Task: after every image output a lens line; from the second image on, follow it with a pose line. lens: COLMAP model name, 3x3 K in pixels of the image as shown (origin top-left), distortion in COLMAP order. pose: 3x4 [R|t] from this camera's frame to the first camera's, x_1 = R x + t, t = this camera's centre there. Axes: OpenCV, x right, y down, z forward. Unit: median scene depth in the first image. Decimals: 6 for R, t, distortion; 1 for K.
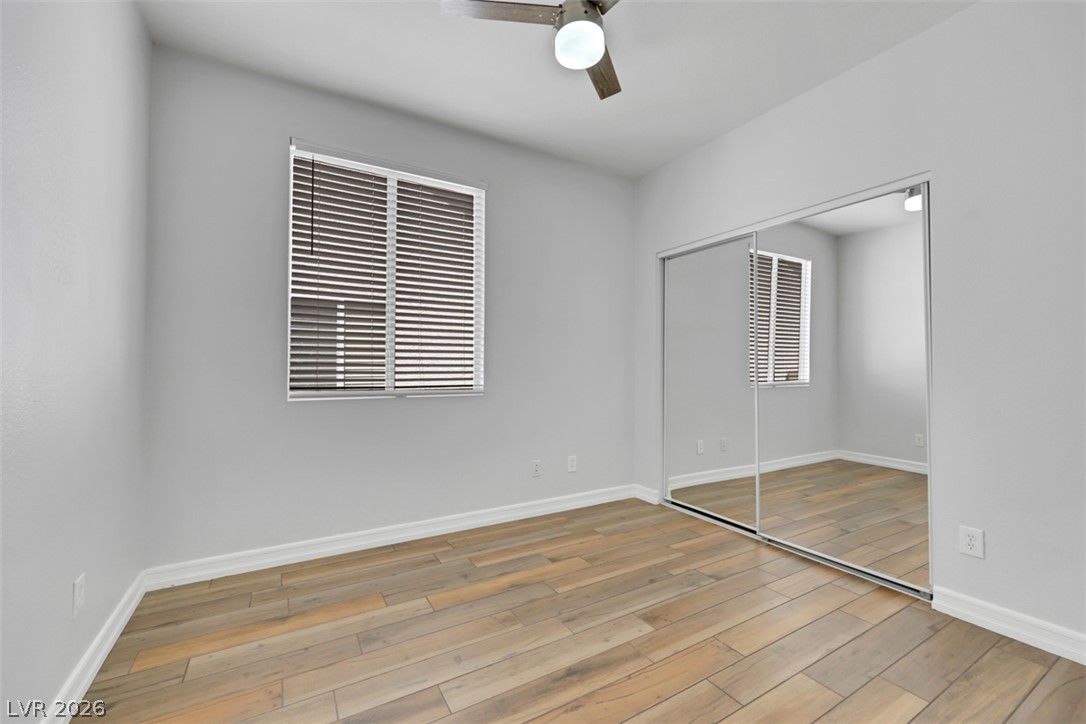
lens RADIAL K [[444.5, 0, 543.0], [0, 444.5, 362.0], [0, 0, 1]] dist [0.000894, 0.000188]
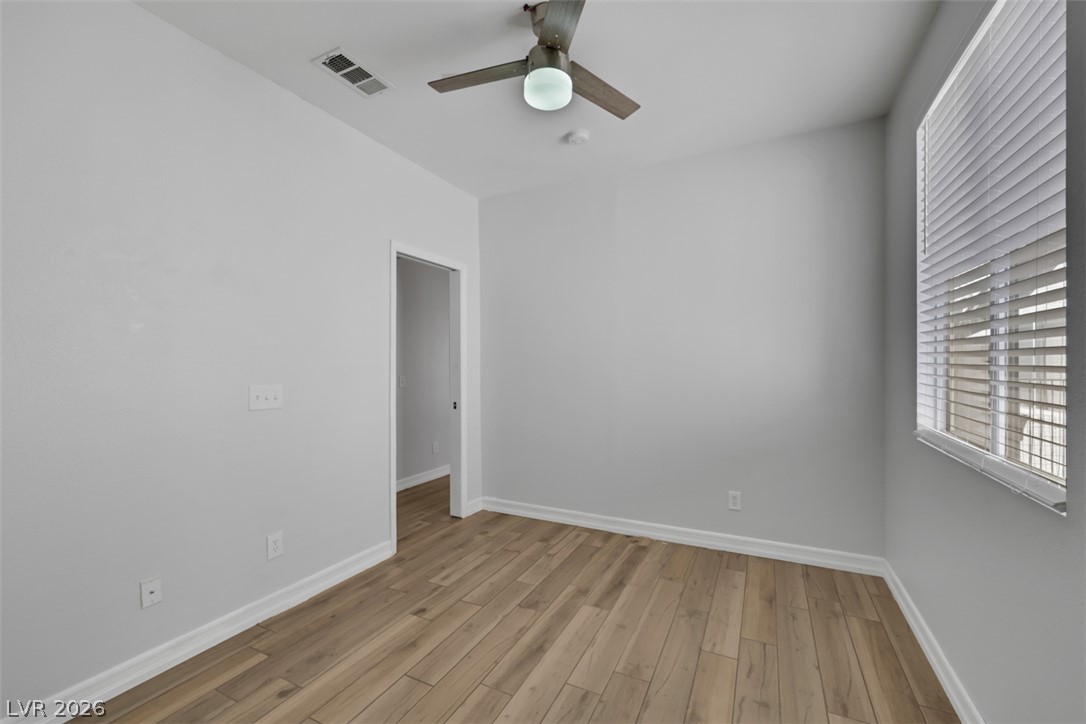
lens RADIAL K [[444.5, 0, 543.0], [0, 444.5, 362.0], [0, 0, 1]] dist [0.000894, 0.000188]
pose [[-0.836841, 0.000137, -0.547446, 0.668933], [0.008469, 0.999884, -0.012694, -0.073452], [0.547381, -0.015259, -0.836745, 1.874889]]
